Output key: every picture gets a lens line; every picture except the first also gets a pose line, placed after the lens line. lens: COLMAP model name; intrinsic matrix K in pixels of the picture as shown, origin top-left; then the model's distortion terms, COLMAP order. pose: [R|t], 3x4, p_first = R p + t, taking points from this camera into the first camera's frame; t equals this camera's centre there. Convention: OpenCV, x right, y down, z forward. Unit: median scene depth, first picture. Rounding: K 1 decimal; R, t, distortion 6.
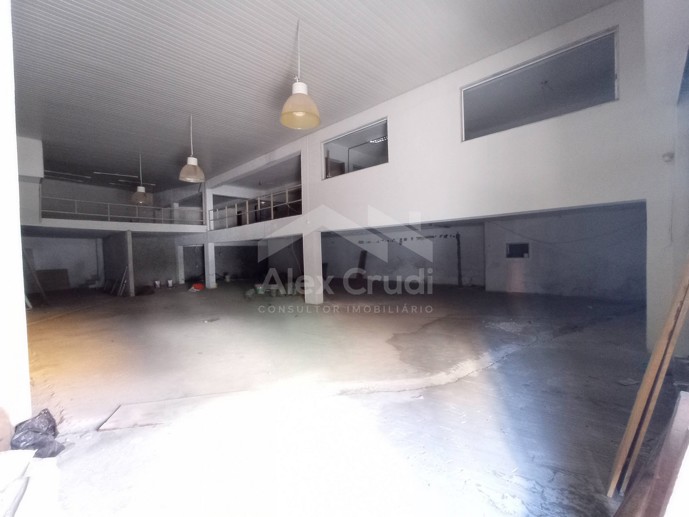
lens RADIAL K [[305.7, 0, 346.5], [0, 305.7, 262.5], [0, 0, 1]] dist [-0.029475, 0.012469]
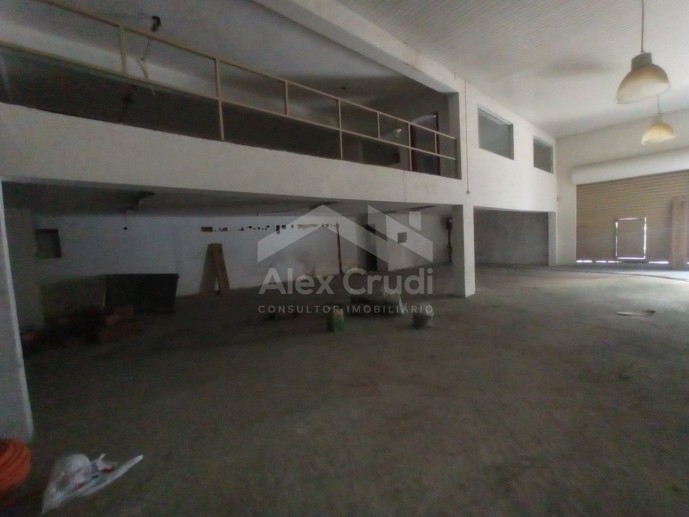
lens RADIAL K [[305.7, 0, 346.5], [0, 305.7, 262.5], [0, 0, 1]] dist [-0.029475, 0.012469]
pose [[0.092030, -0.053729, 0.994306, -0.655079], [0.081045, 0.995634, 0.046300, -0.009204], [-0.992453, 0.076323, 0.095983, 0.871097]]
